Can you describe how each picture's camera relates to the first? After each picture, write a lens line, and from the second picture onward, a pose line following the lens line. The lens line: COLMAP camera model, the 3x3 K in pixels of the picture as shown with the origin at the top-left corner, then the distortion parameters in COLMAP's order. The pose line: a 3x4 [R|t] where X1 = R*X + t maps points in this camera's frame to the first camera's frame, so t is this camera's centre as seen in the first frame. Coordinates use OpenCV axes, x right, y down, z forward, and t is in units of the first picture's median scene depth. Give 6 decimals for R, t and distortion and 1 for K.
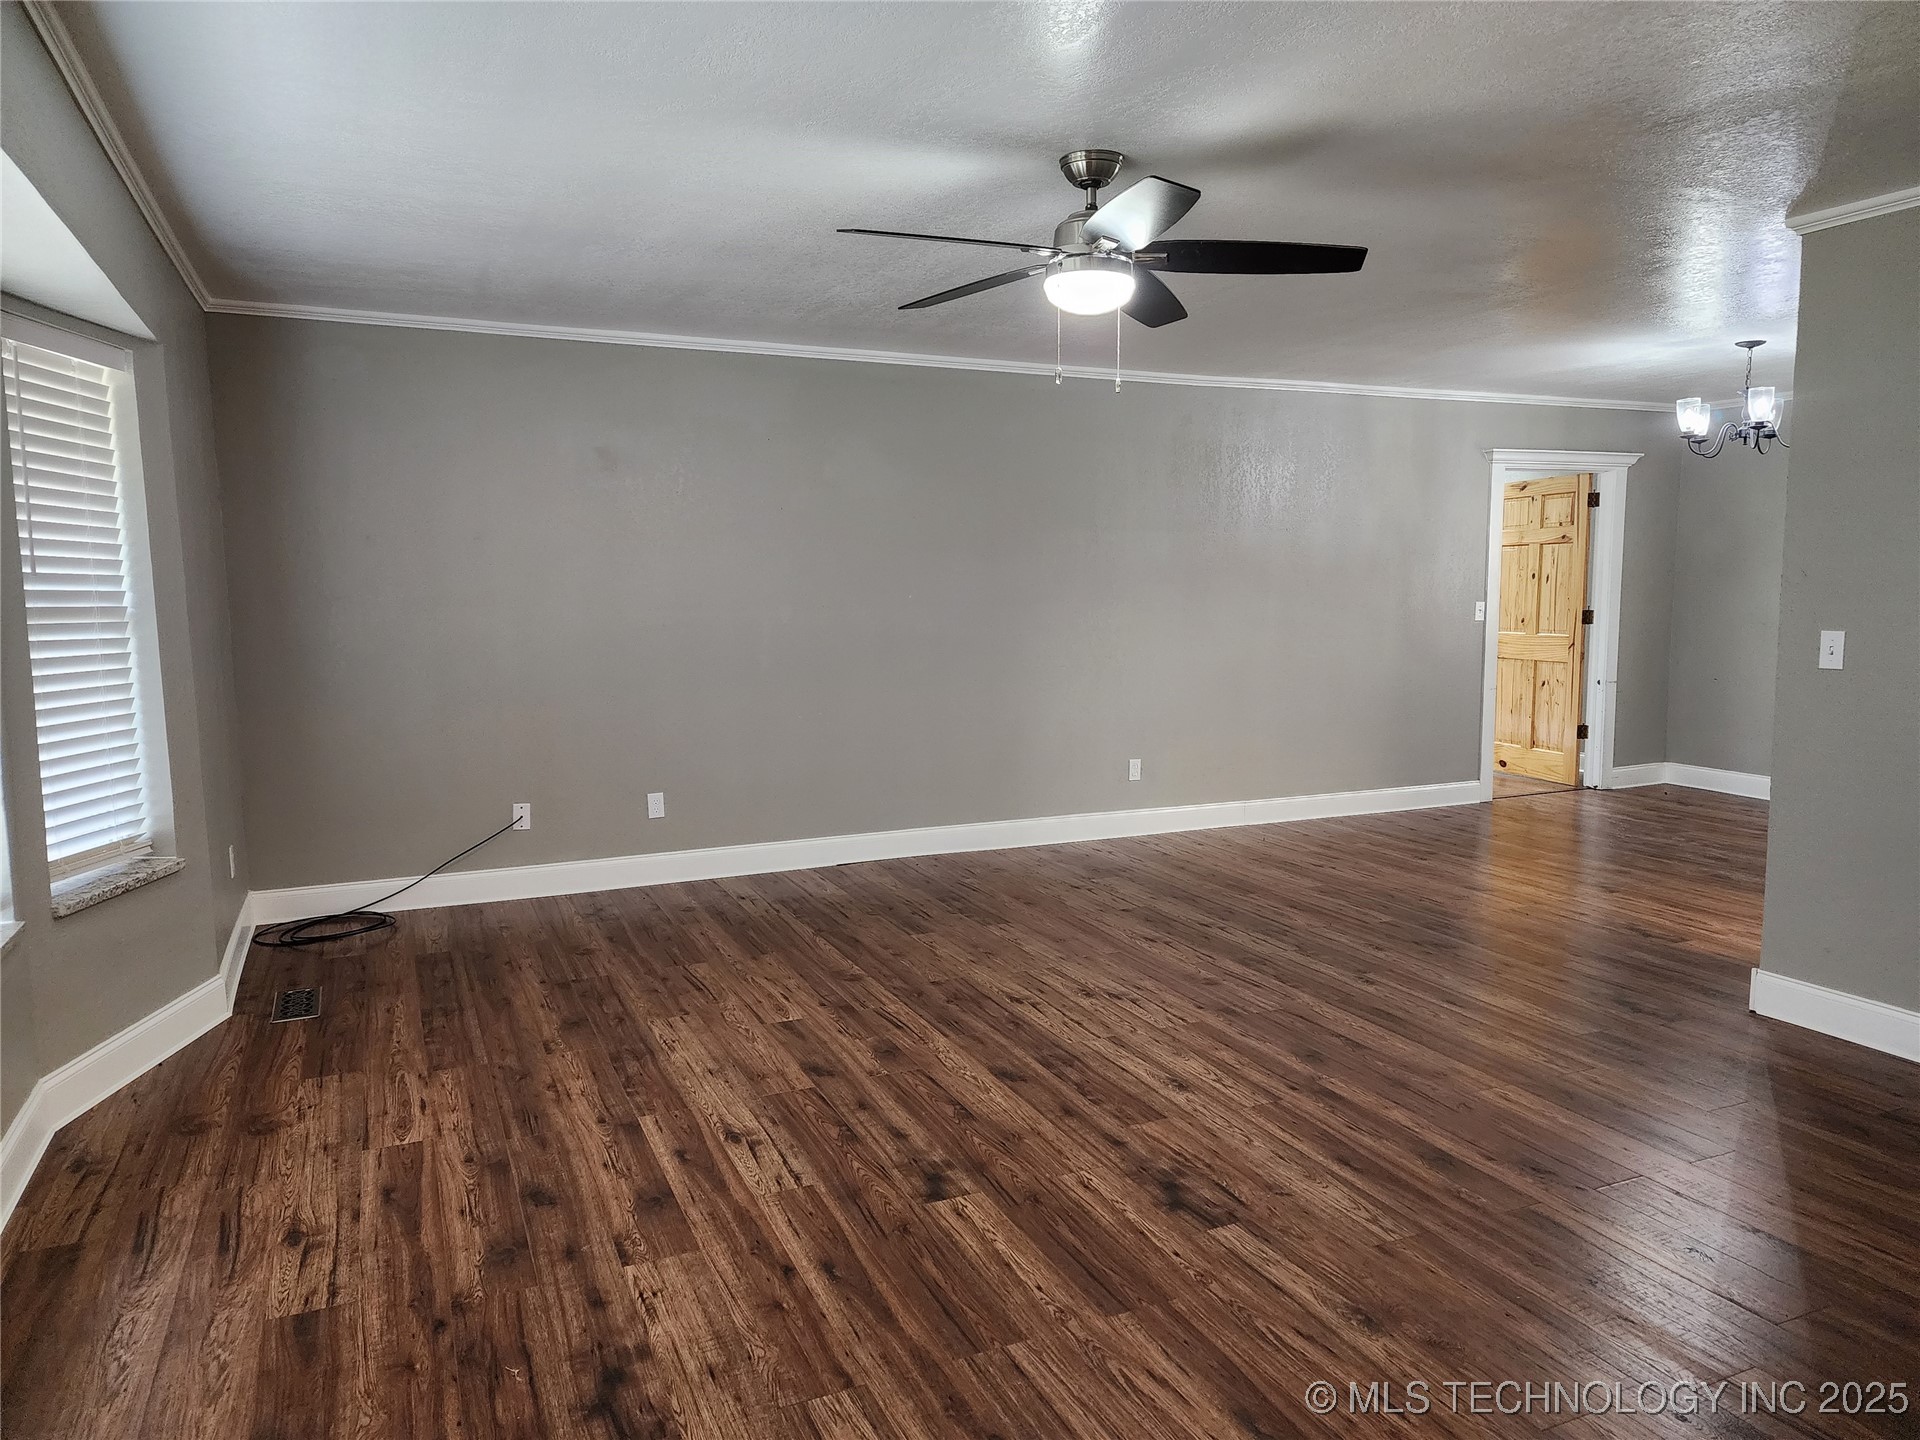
lens RADIAL K [[1321.8, 0, 925.1], [0, 1321.8, 719.4], [0, 0, 1]] dist [0.087046, -0.088059]
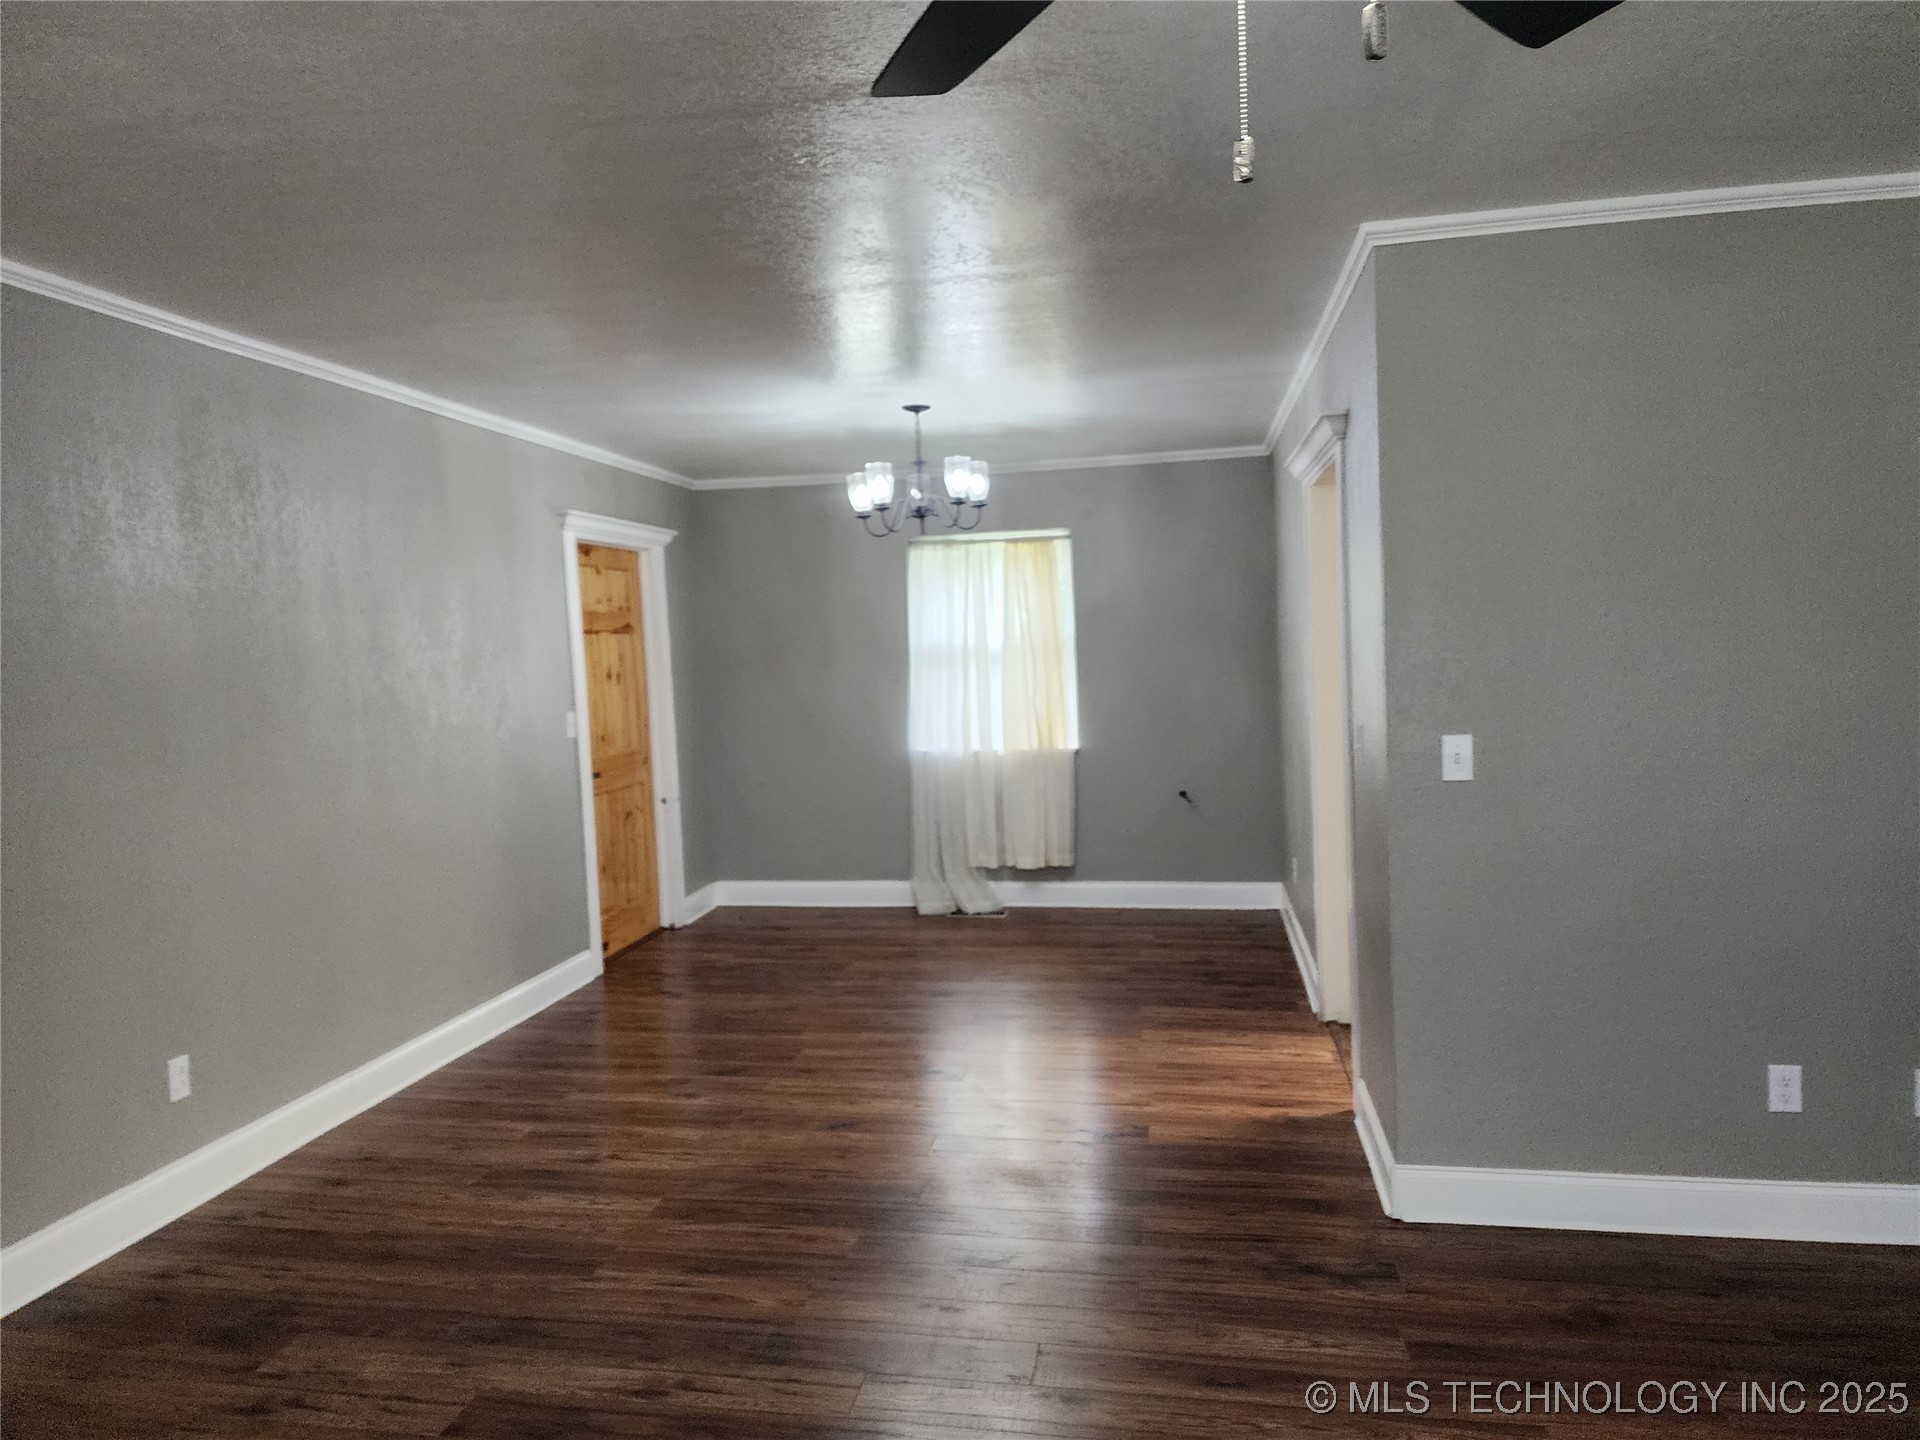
lens RADIAL K [[1321.8, 0, 925.1], [0, 1321.8, 719.4], [0, 0, 1]] dist [0.087046, -0.088059]
pose [[0.551358, -0.060150, 0.832098, -0.111438], [0.116960, 0.993120, -0.005709, -0.065953], [-0.826030, 0.100469, 0.554600, 0.498912]]
